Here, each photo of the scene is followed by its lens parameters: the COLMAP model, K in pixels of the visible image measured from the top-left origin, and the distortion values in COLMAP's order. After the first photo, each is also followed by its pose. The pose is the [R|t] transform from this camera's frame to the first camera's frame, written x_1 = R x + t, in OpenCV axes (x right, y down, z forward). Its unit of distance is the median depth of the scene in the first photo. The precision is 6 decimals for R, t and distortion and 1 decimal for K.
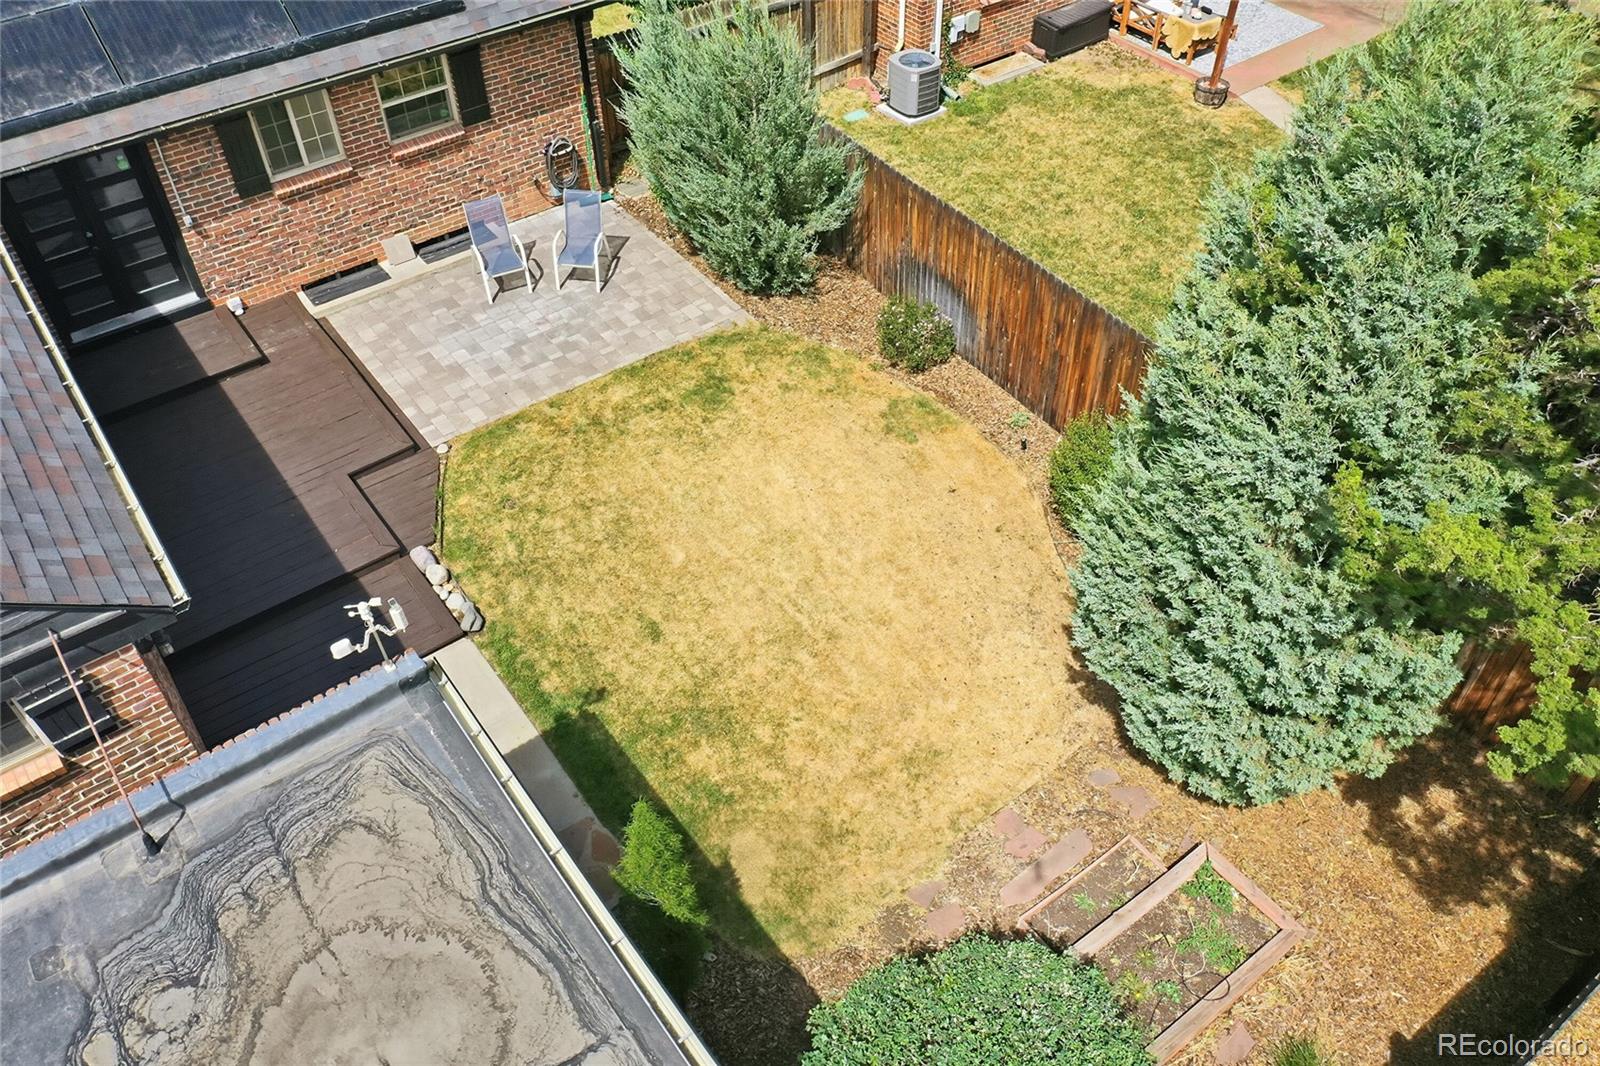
lens RADIAL K [[1257.3, 0, 808.2], [0, 1257.3, 532.0], [0, 0, 1]] dist [-0.005858, 0.001700]
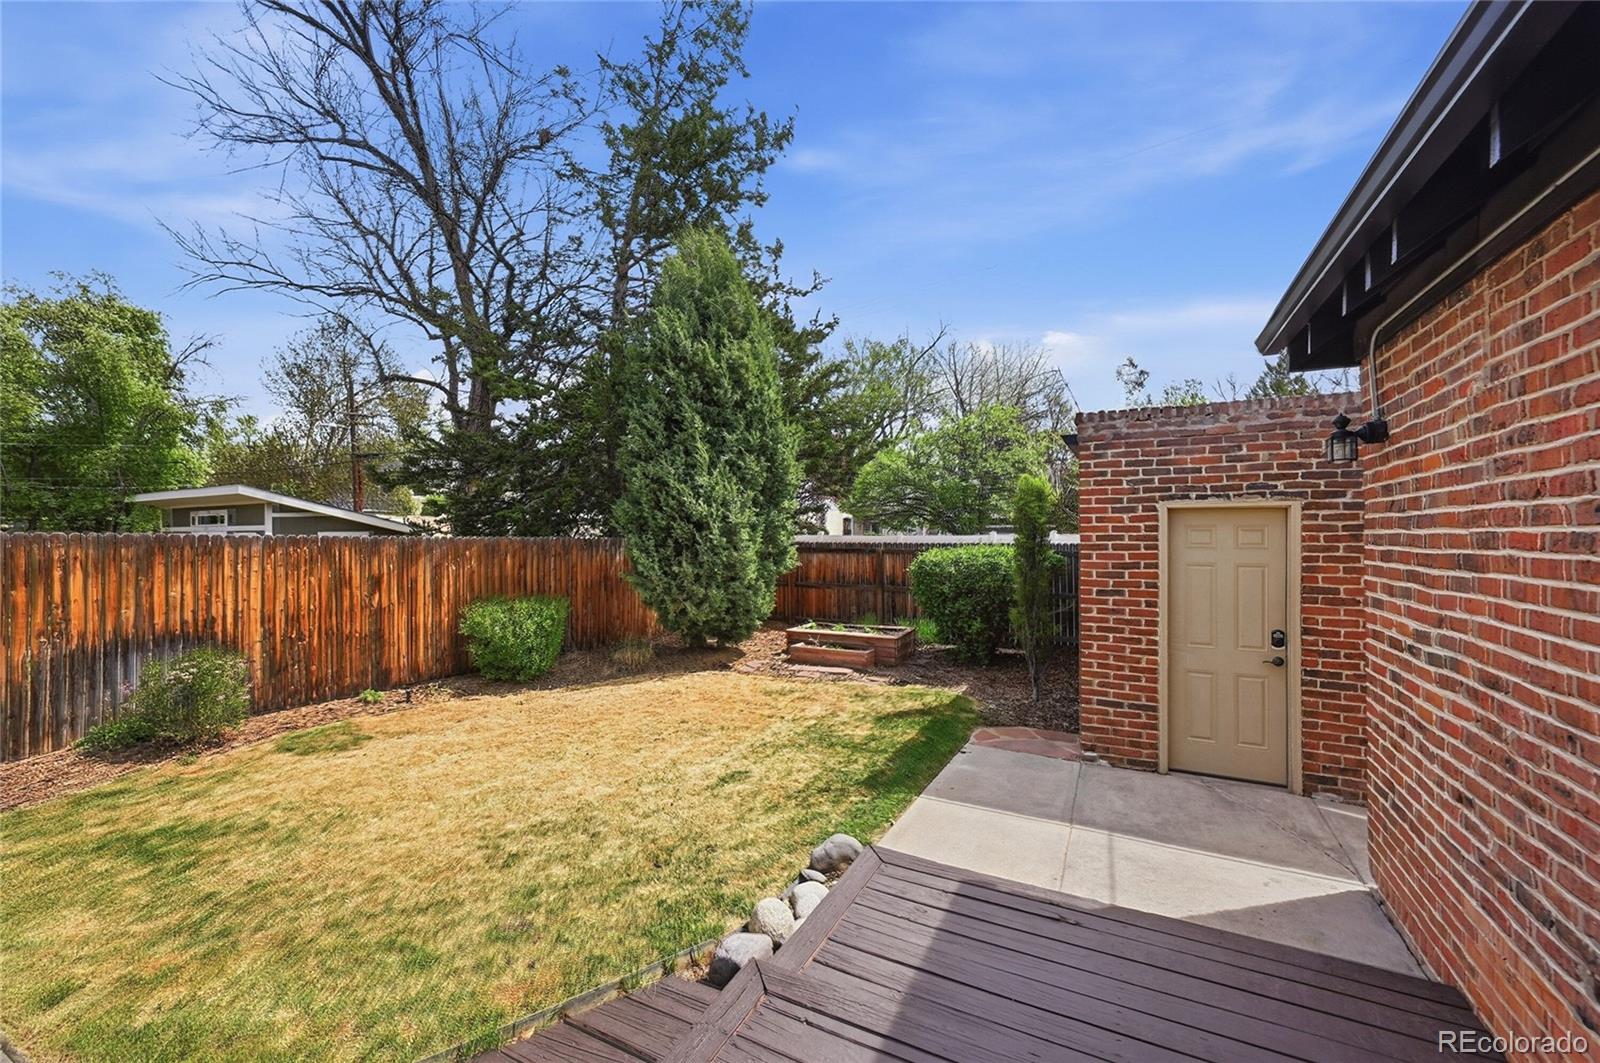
lens RADIAL K [[638.7, 0, 799.3], [0, 638.7, 526.3], [0, 0, 1]] dist [-0.001276, 0.000054]
pose [[-0.429822, 0.019487, 0.902703, -0.427489], [0.646674, 0.704368, 0.292708, -0.107278], [-0.630132, 0.709567, -0.315355, 0.812032]]
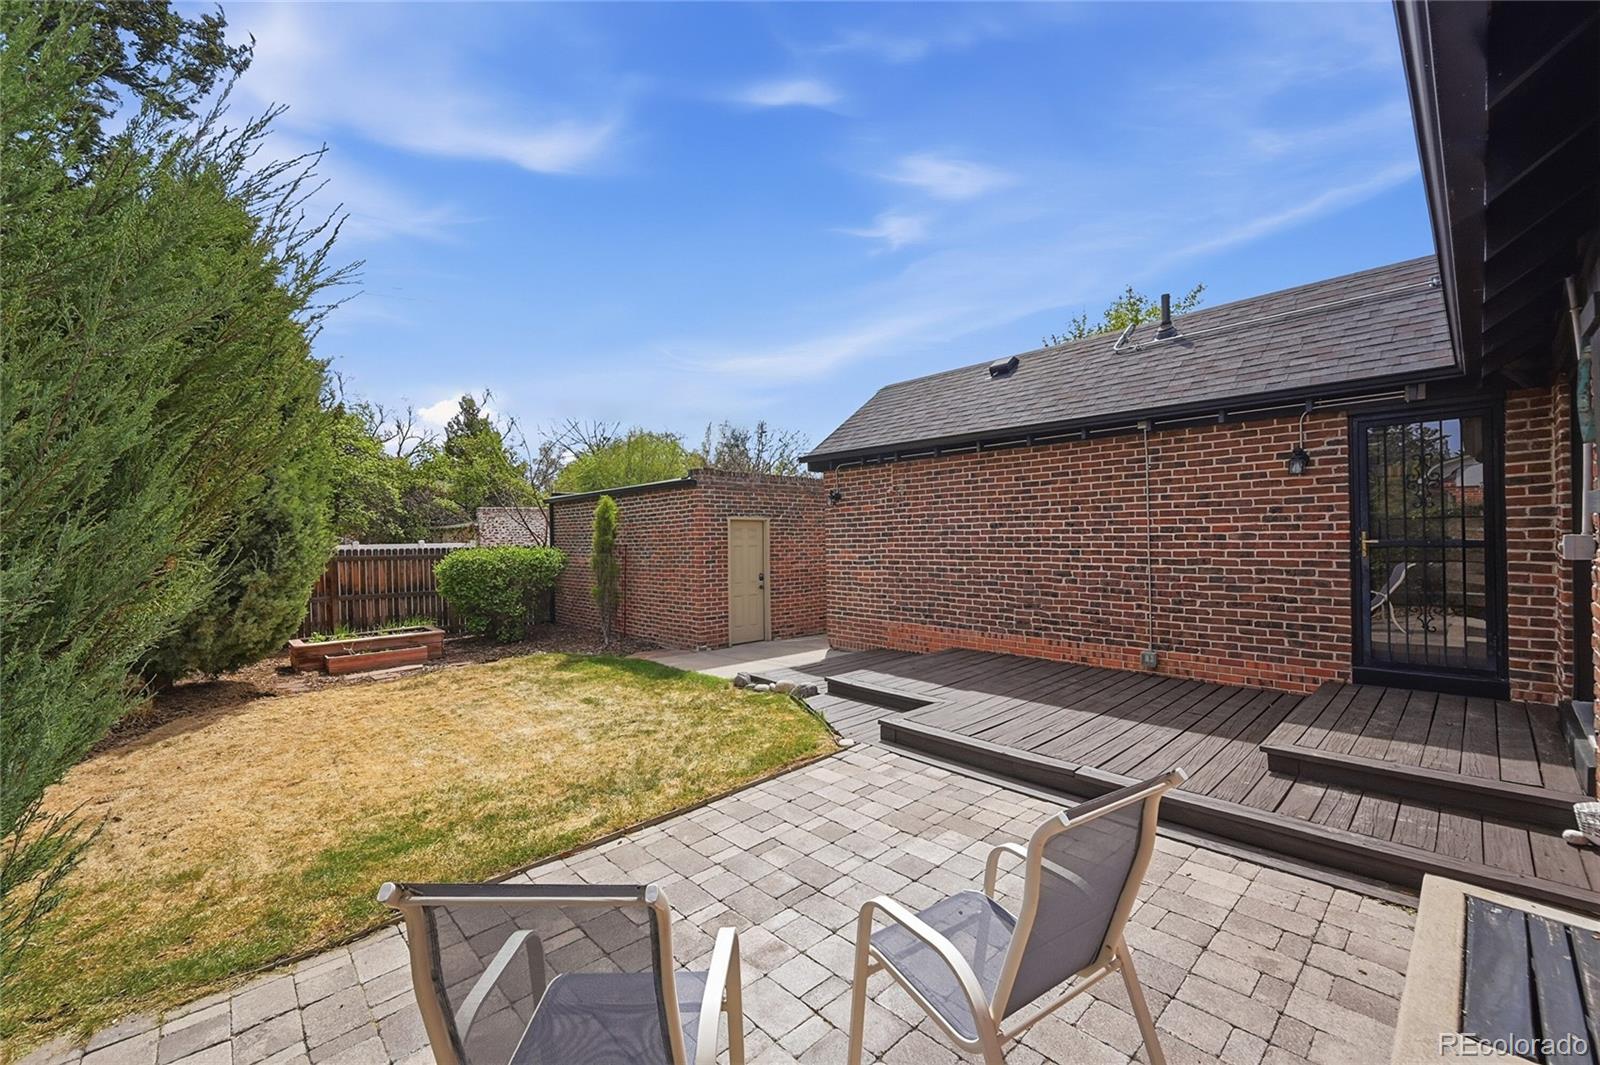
lens RADIAL K [[635.0, 0, 801.2], [0, 635.0, 533.4], [0, 0, 1]] dist [0.000720, 0.000219]
pose [[-0.994321, 0.026452, -0.103081, -0.215037], [-0.053628, 0.712098, 0.700029, -0.371006], [0.091921, 0.701581, -0.706636, 1.086813]]
